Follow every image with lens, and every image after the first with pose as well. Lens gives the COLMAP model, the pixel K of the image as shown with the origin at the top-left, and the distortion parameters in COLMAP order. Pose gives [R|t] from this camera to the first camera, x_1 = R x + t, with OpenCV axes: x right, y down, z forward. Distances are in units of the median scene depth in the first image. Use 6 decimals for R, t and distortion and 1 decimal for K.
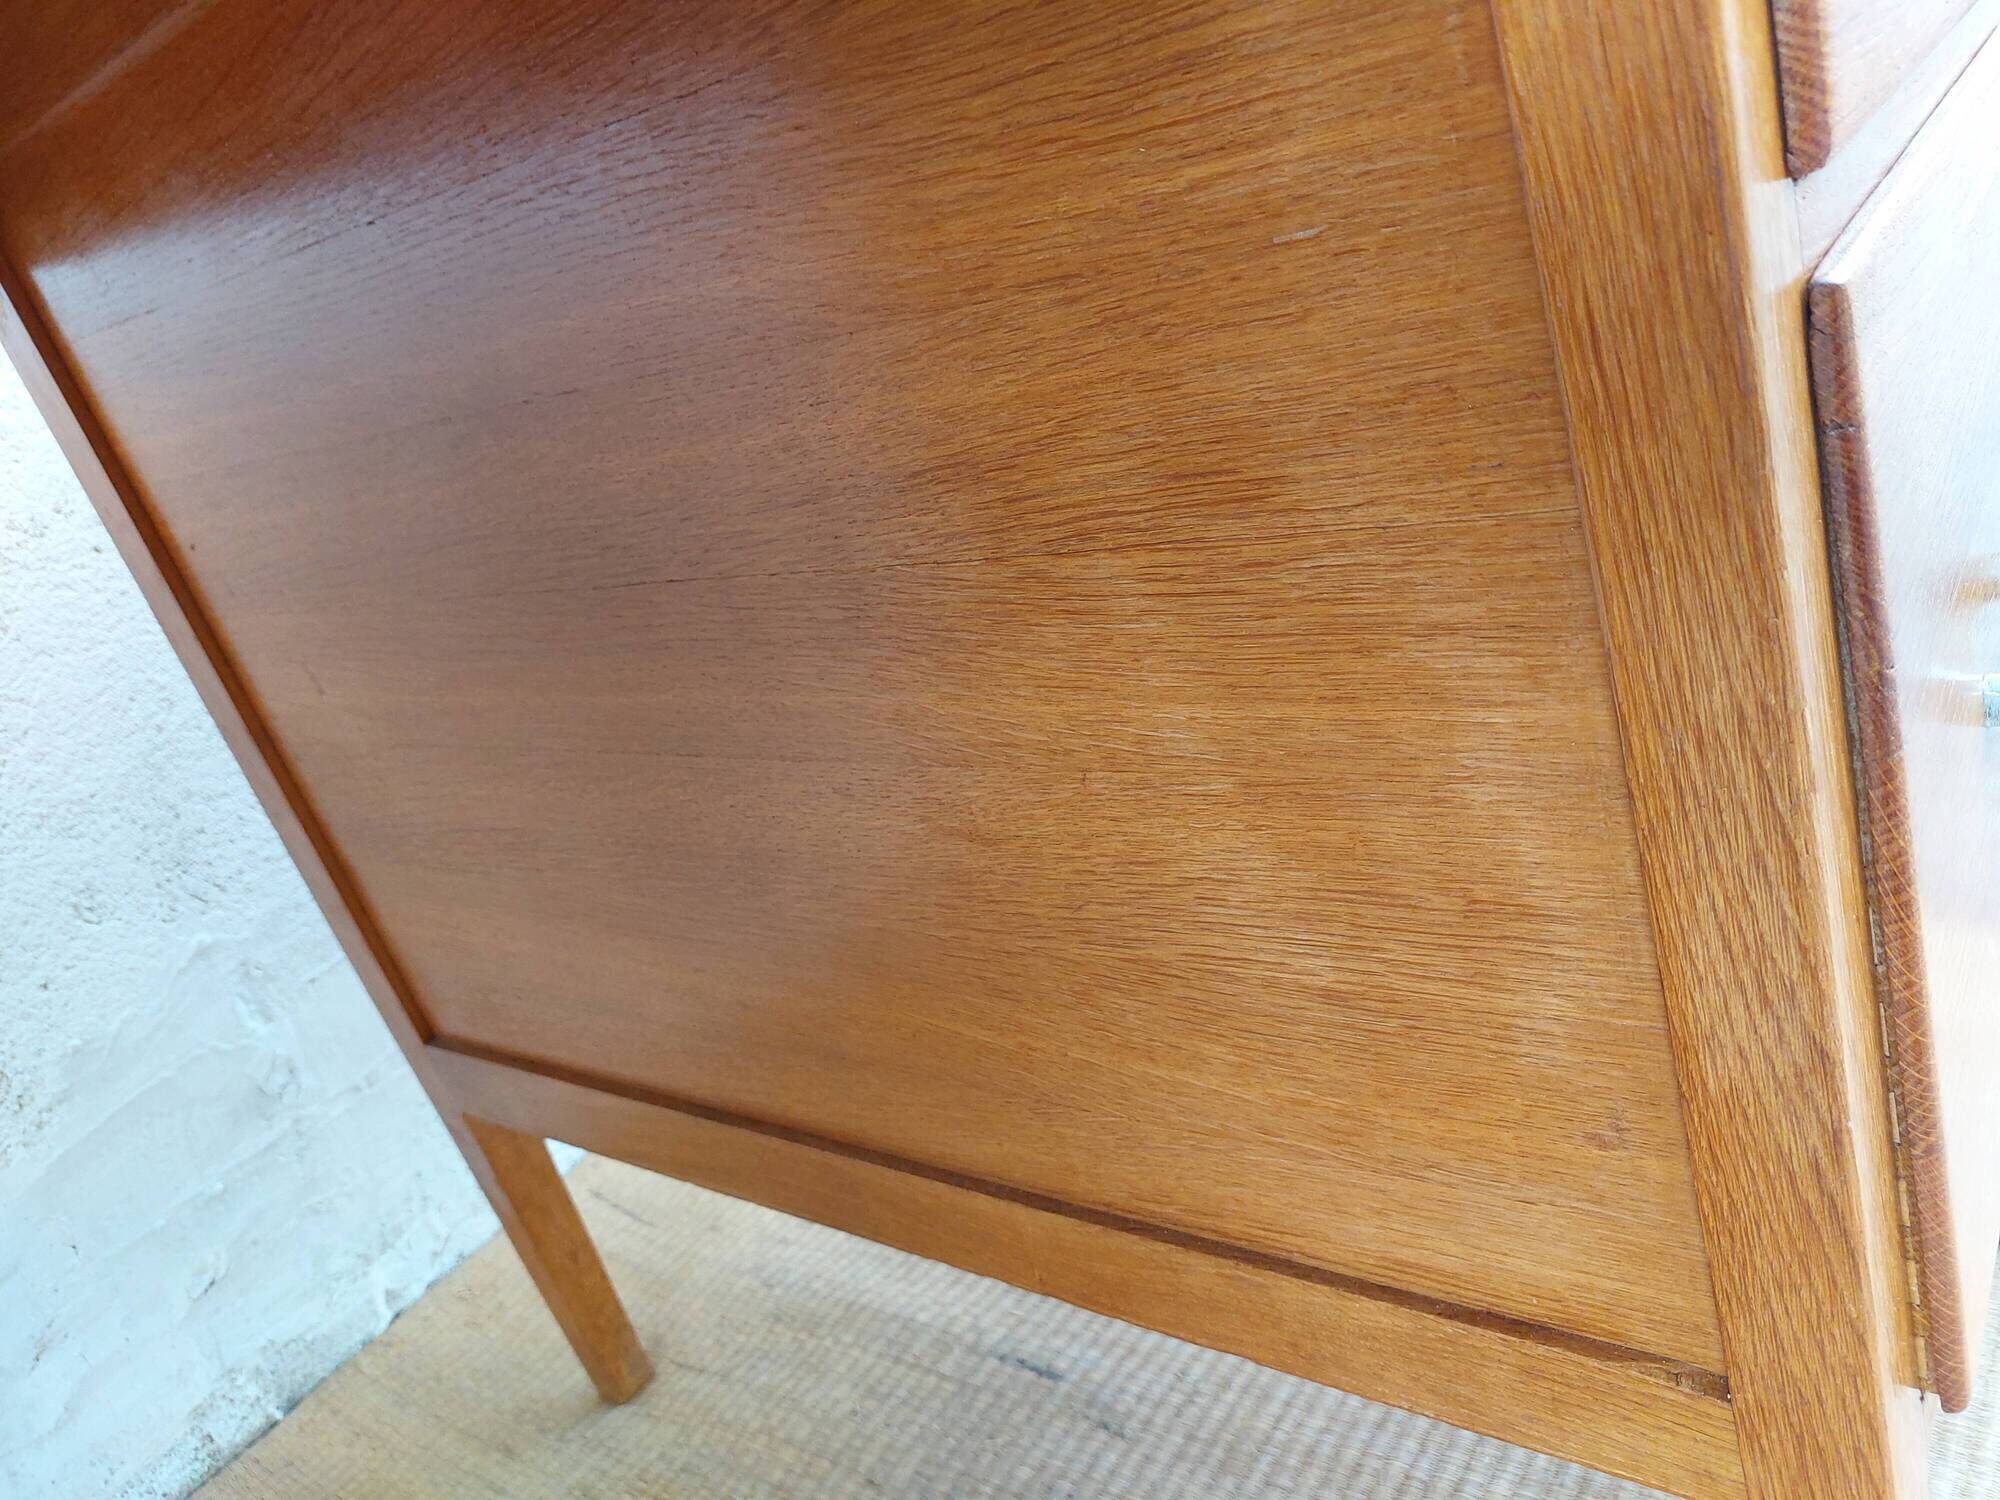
lens RADIAL K [[1465.6, 0, 975.0], [0, 1465.6, 744.1], [0, 0, 1]] dist [0.049694, -0.049913]
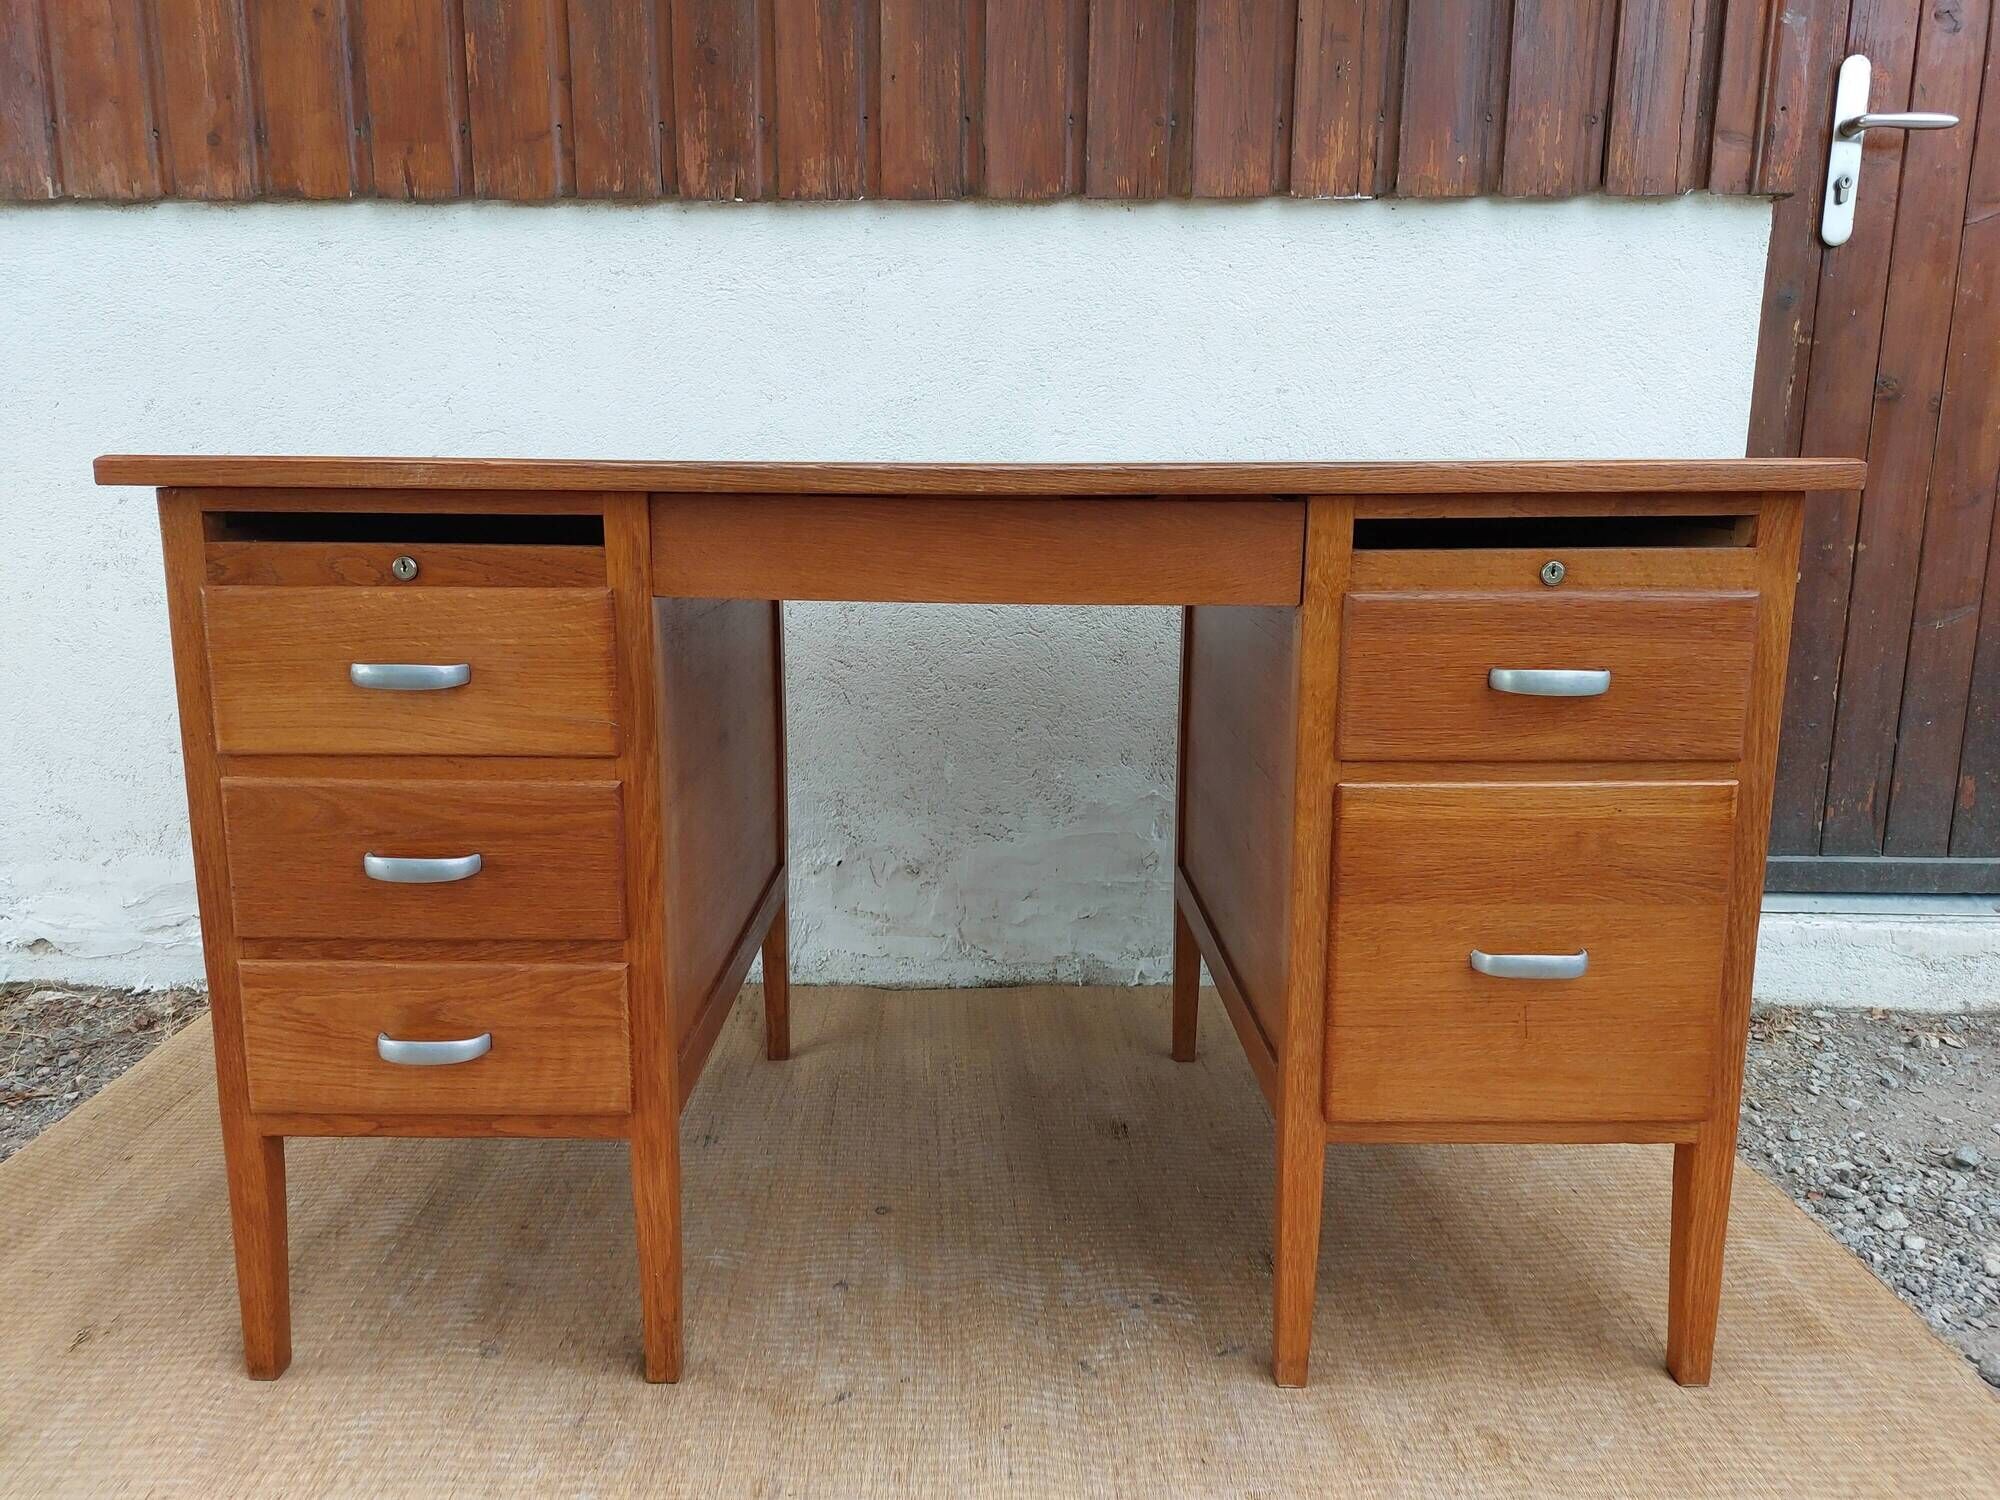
lens RADIAL K [[1465.6, 0, 984.2], [0, 1465.6, 744.6], [0, 0, 1]] dist [0.049694, -0.049913]
pose [[0.581390, 0.453709, -0.675377, 0.850858], [-0.477181, 0.862476, 0.168623, -0.193158], [0.659002, 0.224241, 0.717936, -0.860471]]
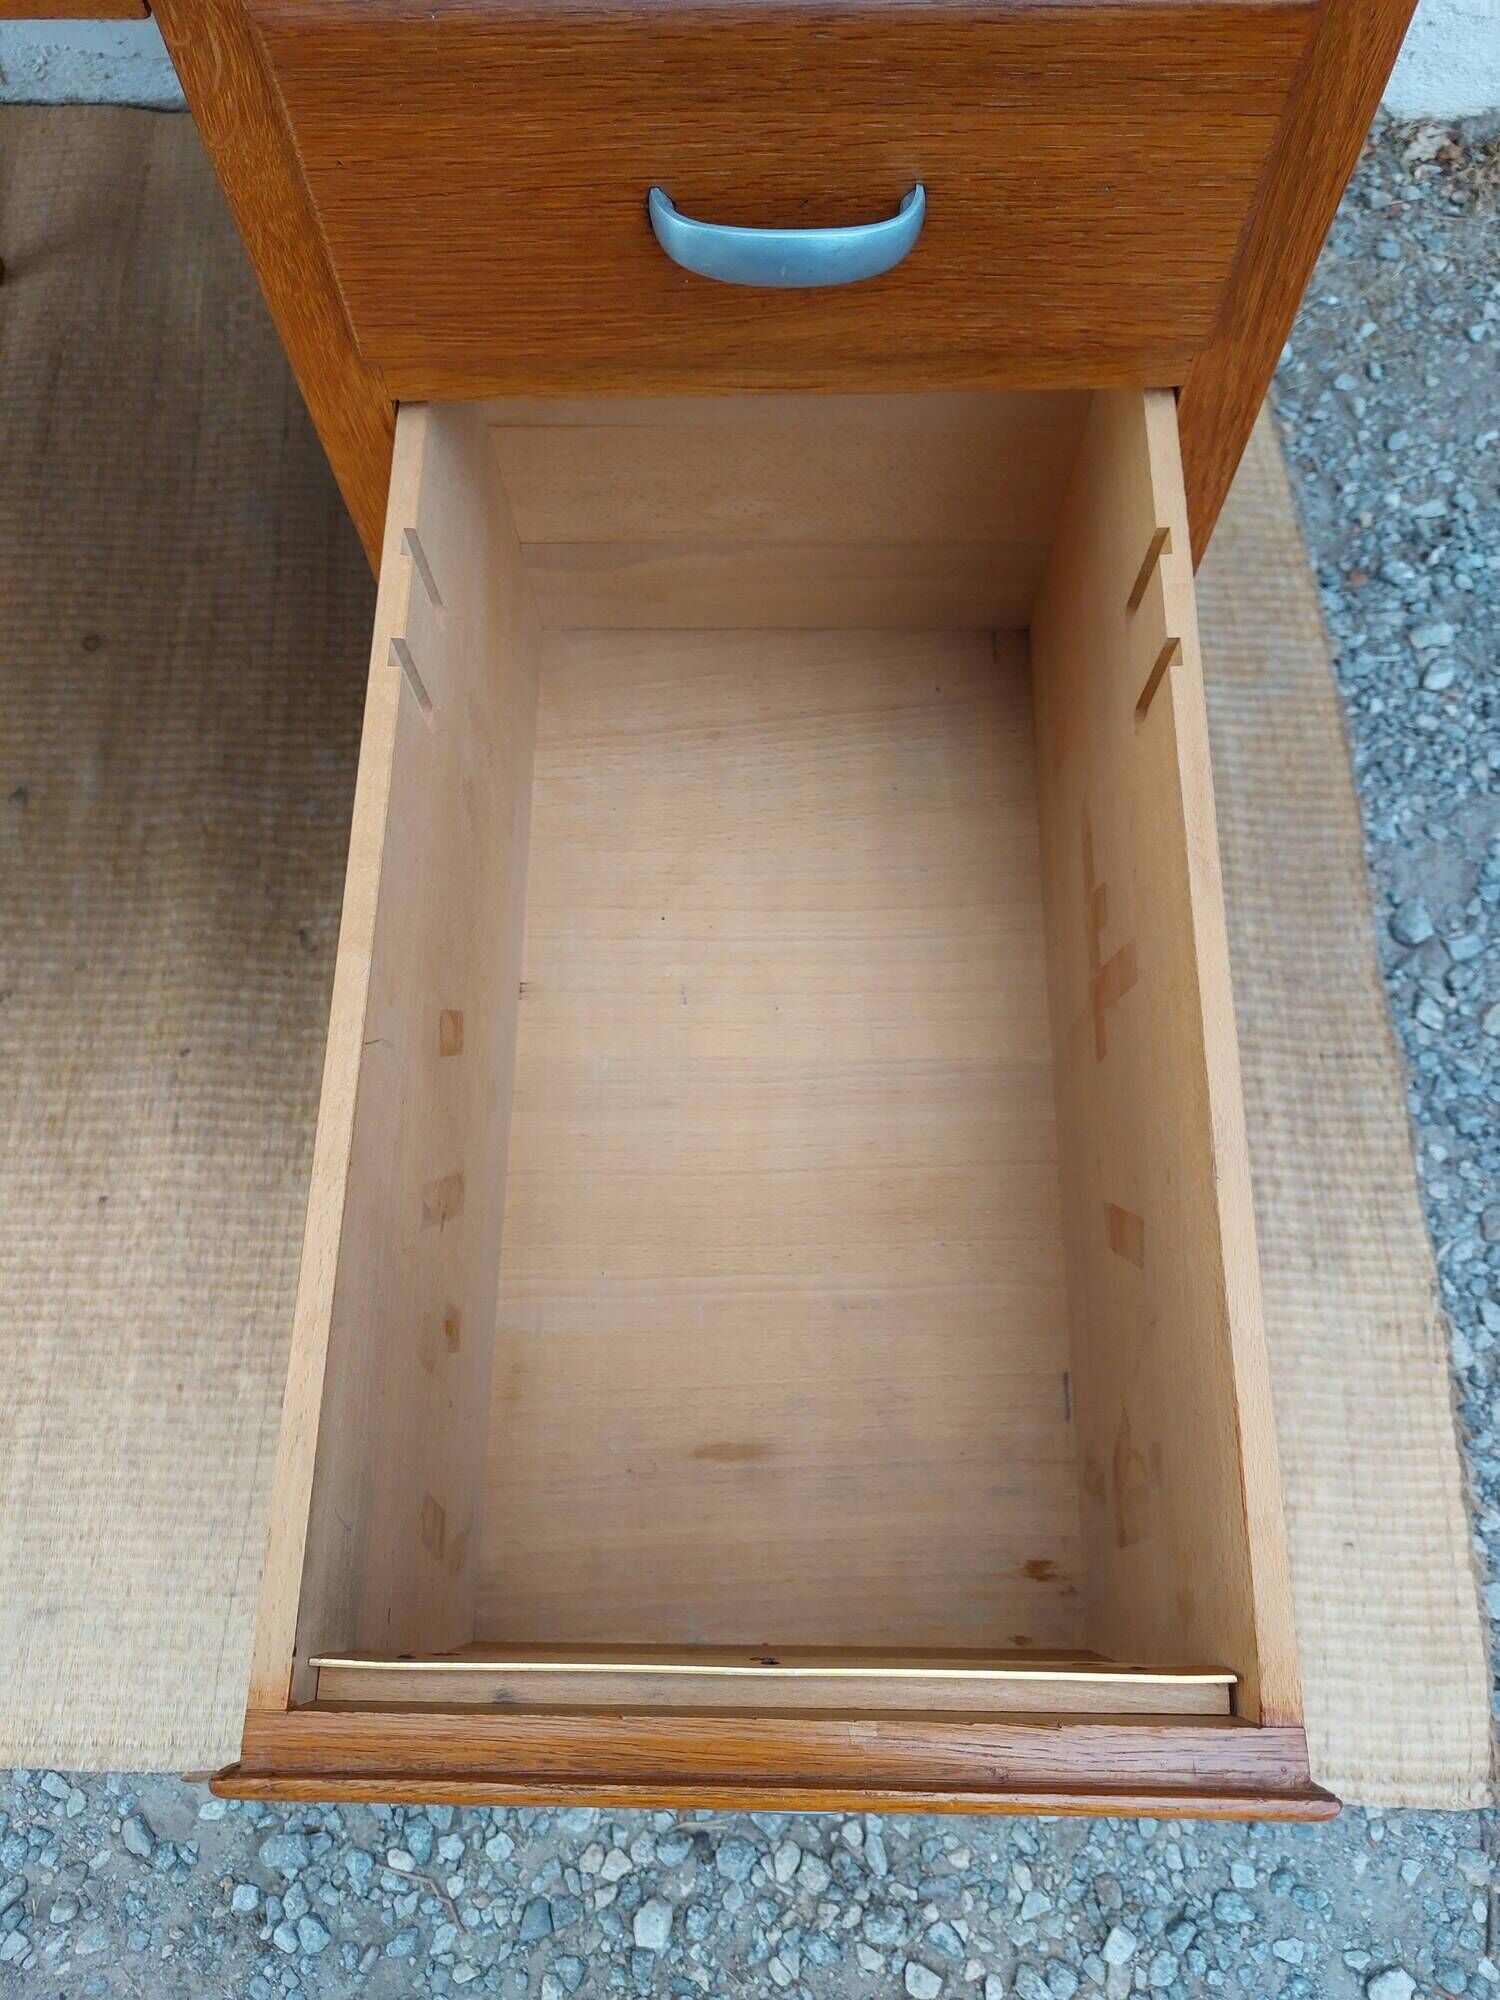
lens RADIAL K [[1465.6, 0, 752.2], [0, 1465.6, 1000.0], [0, 0, 1]] dist [0.049694, -0.049913]
pose [[0.587103, 0.809272, -0.019731, 0.484360], [-0.461809, 0.354849, 0.812905, -0.593089], [0.664863, -0.468147, 0.582062, -0.094431]]
